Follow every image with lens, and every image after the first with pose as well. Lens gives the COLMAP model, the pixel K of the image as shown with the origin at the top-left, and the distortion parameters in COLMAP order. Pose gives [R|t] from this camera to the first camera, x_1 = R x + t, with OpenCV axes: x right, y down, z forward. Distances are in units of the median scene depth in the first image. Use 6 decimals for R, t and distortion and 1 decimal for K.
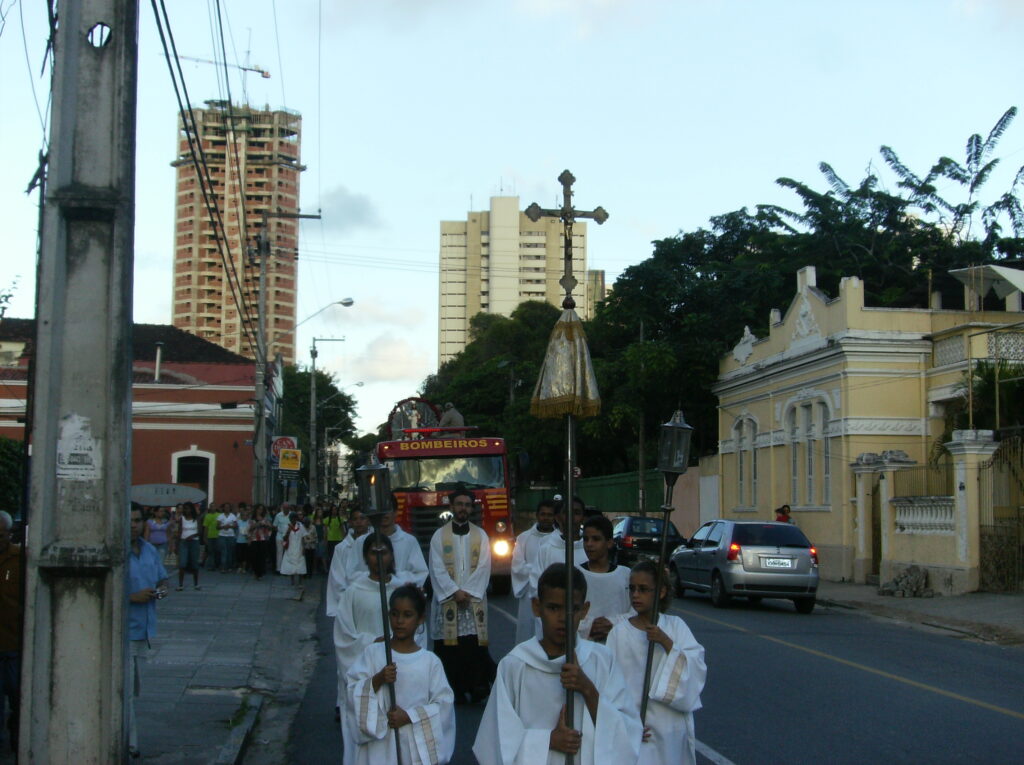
lens RADIAL K [[1430.1, 0, 512.0], [0, 1430.1, 382.5], [0, 0, 1]] dist [-0.043090, 0.001076]
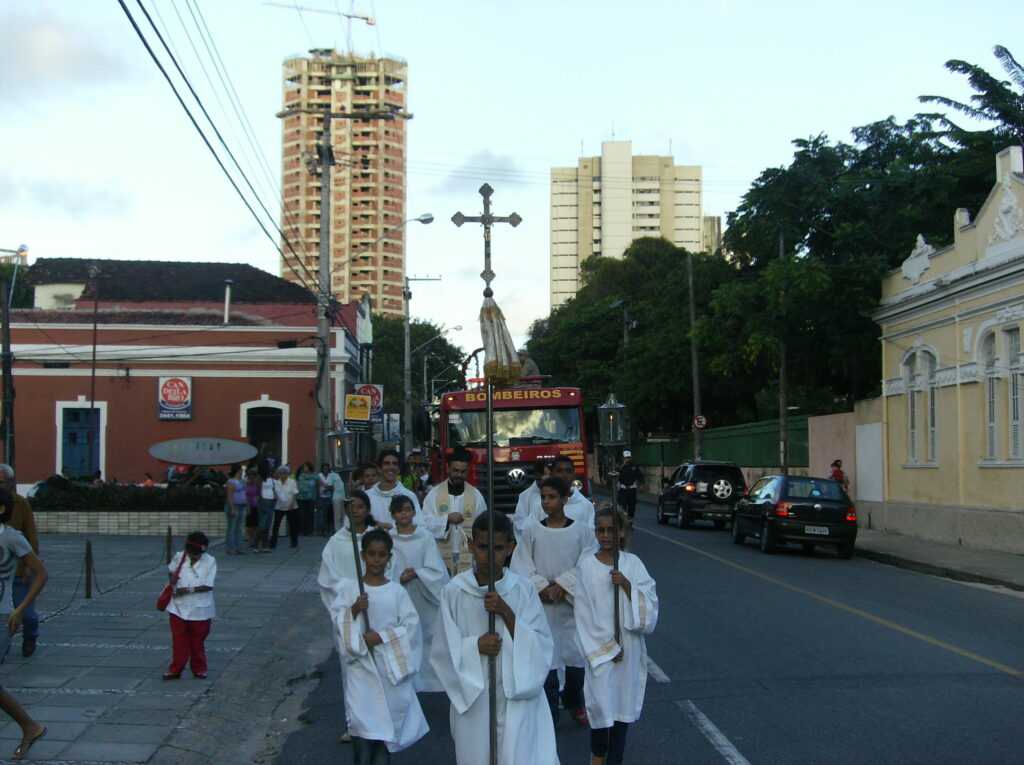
lens RADIAL K [[1430.1, 0, 512.0], [0, 1430.1, 382.5], [0, 0, 1]] dist [-0.043090, 0.001076]
pose [[0.996739, -0.009972, -0.080069, 0.000277], [0.012563, 0.999412, 0.031919, 0.007866], [0.079703, -0.032820, 0.996278, 0.101628]]
